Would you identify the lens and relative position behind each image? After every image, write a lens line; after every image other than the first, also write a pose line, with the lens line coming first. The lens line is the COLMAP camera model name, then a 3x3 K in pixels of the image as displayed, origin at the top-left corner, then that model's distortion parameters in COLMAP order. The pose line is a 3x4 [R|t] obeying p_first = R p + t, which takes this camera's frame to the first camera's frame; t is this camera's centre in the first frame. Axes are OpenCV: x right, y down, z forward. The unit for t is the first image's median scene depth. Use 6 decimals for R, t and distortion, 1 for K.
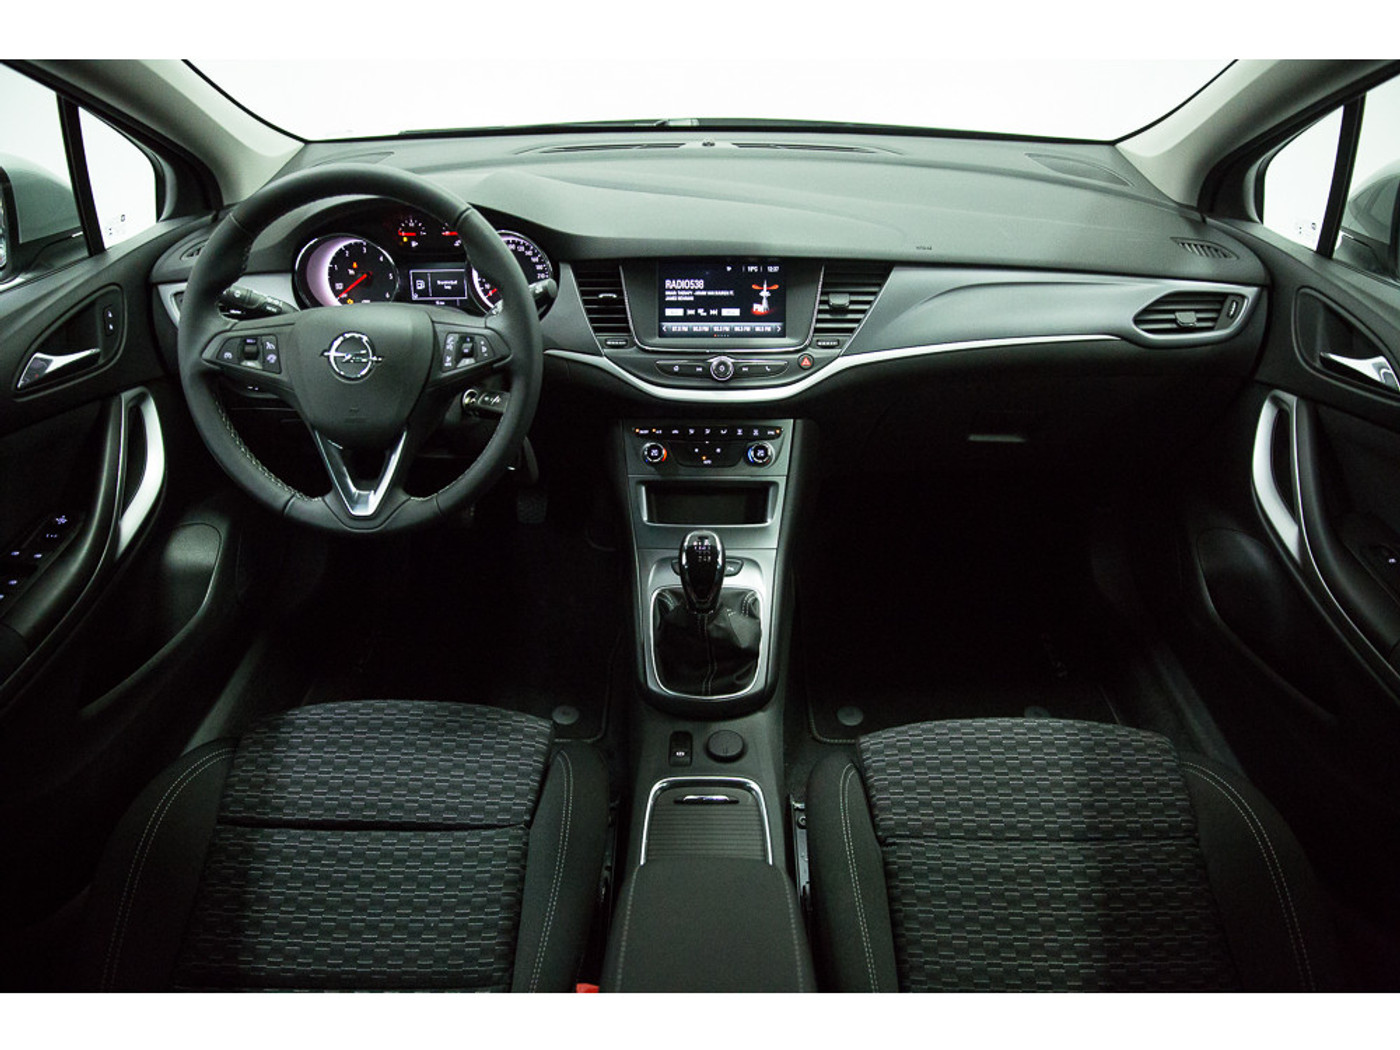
lens RADIAL K [[942.9, 0, 700.0], [0, 942.9, 525.0], [0, 0, 1]] dist [-0.118986, 0.093569]
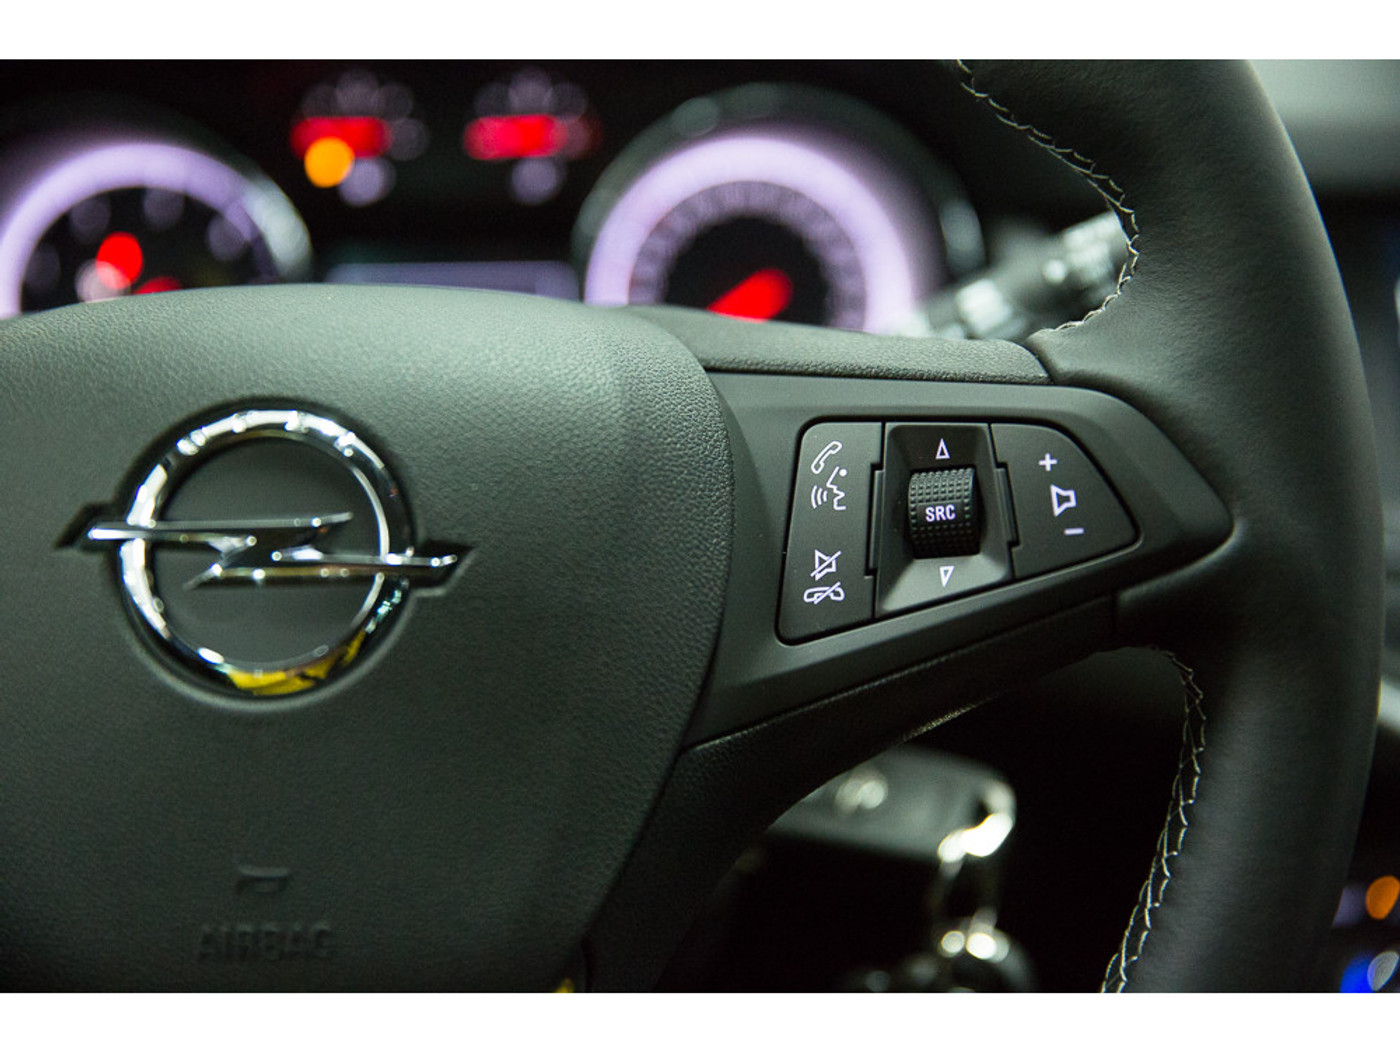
lens RADIAL K [[1933.9, 0, 700.0], [0, 1933.9, 525.0], [0, 0, 1]] dist [-0.004762, -0.111469]
pose [[0.998492, -0.019417, 0.051353, -0.254215], [0.032065, 0.965506, -0.258398, -0.076817], [-0.044565, 0.259655, 0.964673, 0.536881]]
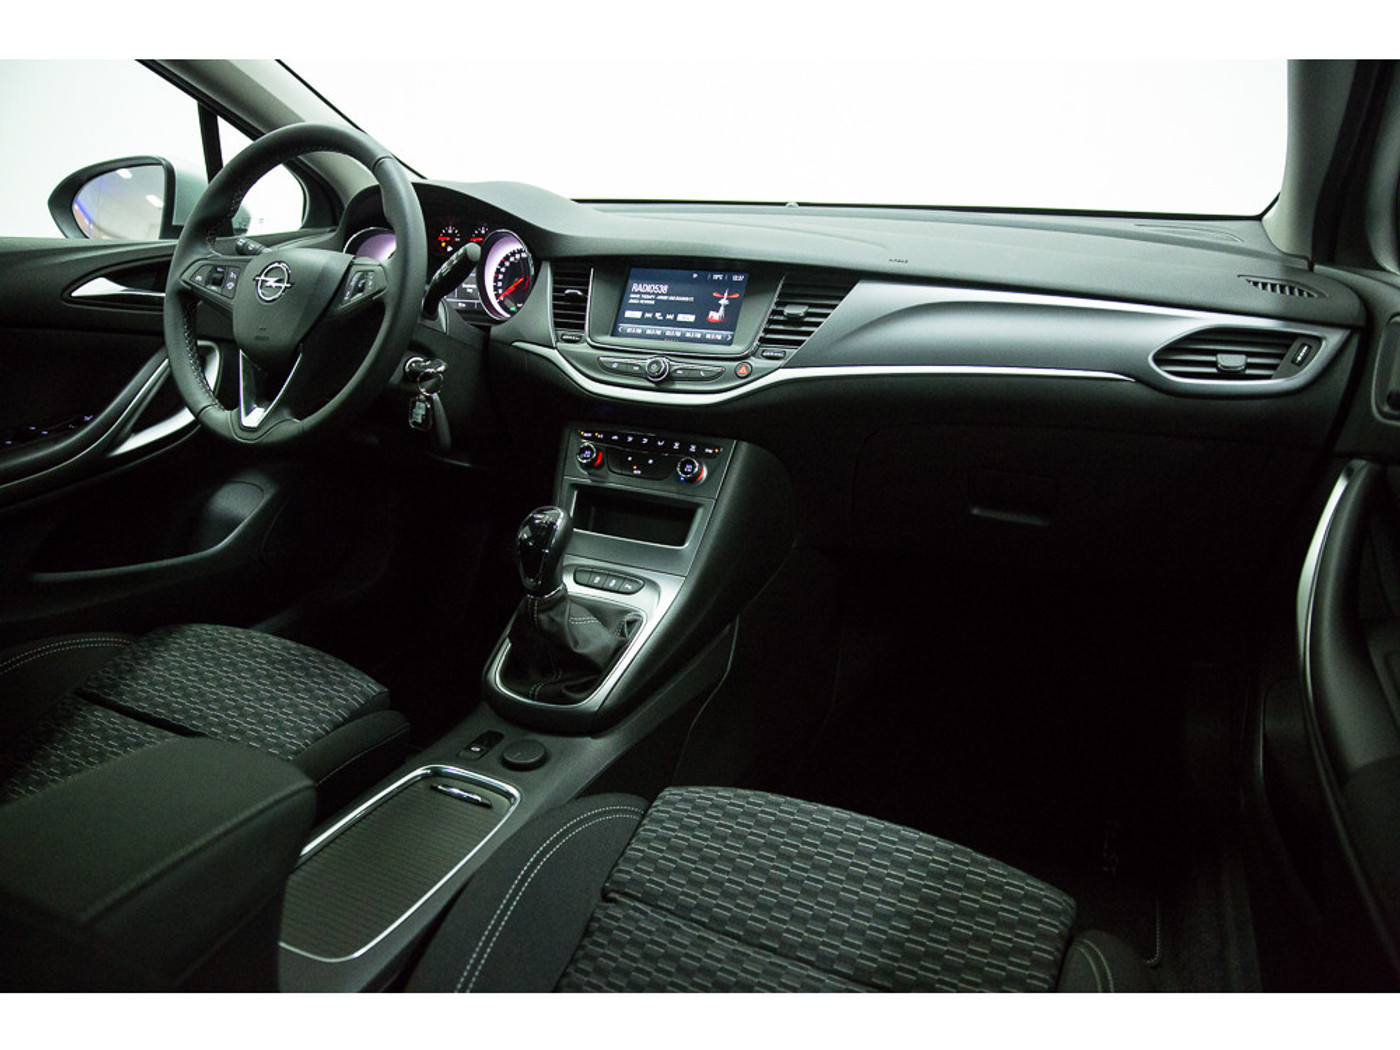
lens RADIAL K [[942.9, 0, 700.0], [0, 942.9, 525.0], [0, 0, 1]] dist [-0.118986, 0.093569]
pose [[0.913514, 0.148070, -0.378904, 0.435860], [-0.230249, 0.956055, -0.181506, 0.140666], [0.335378, 0.253050, 0.907462, 0.203035]]
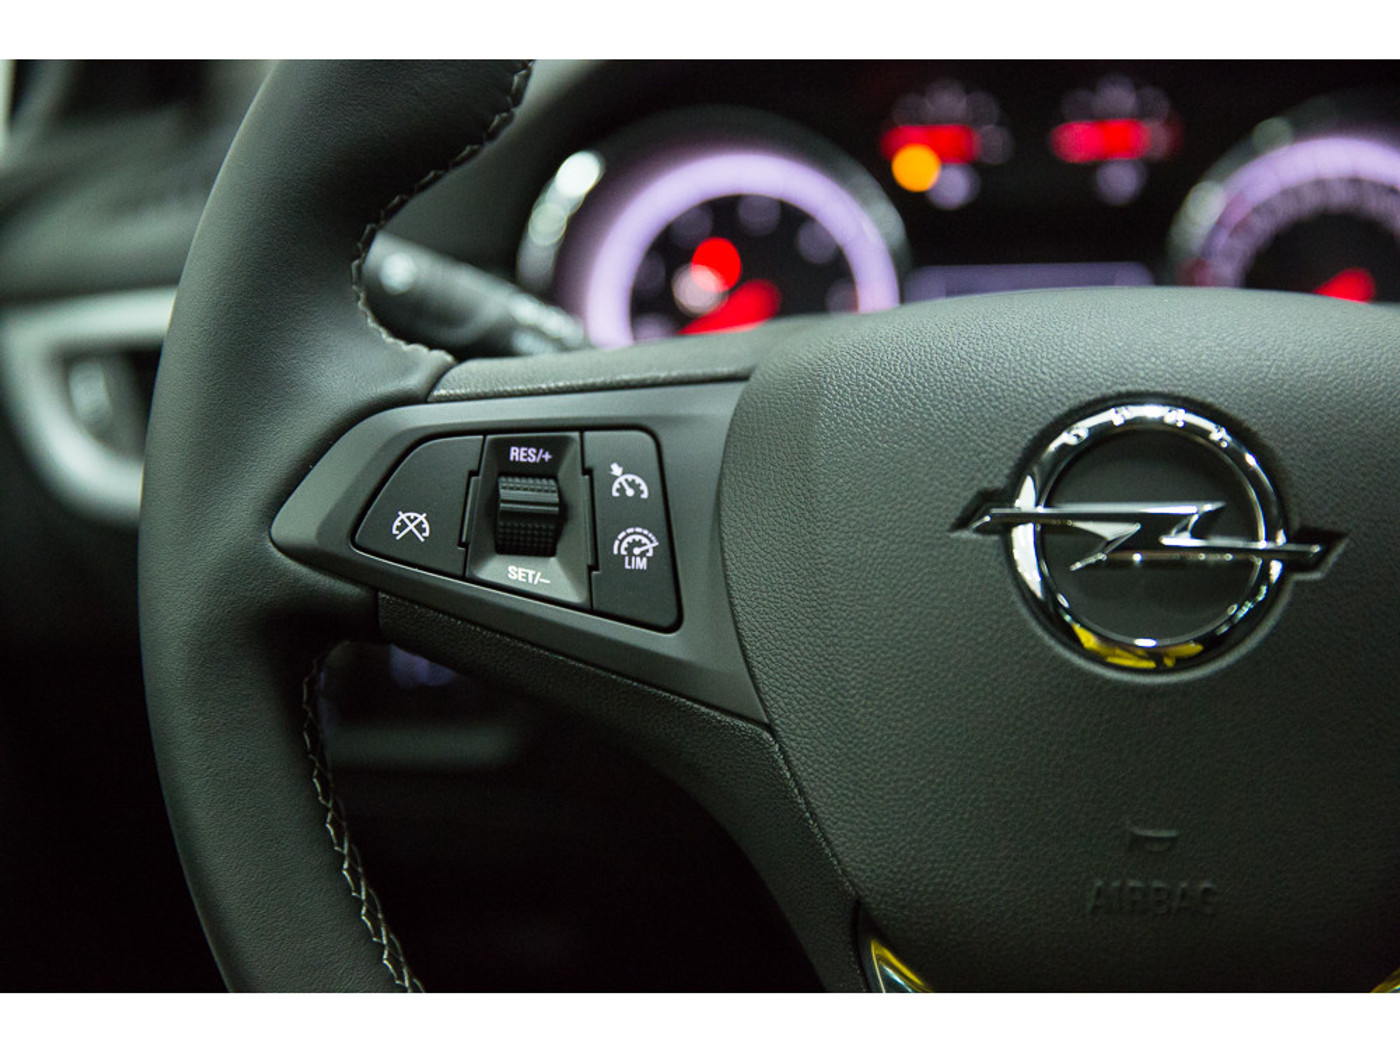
lens RADIAL K [[1933.9, 0, 700.0], [0, 1933.9, 525.0], [0, 0, 1]] dist [-0.004762, -0.111469]
pose [[0.993105, -0.005679, -0.117094, -0.333537], [-0.024906, 0.965804, -0.258075, -0.069835], [0.114555, 0.259212, 0.959003, 0.513954]]
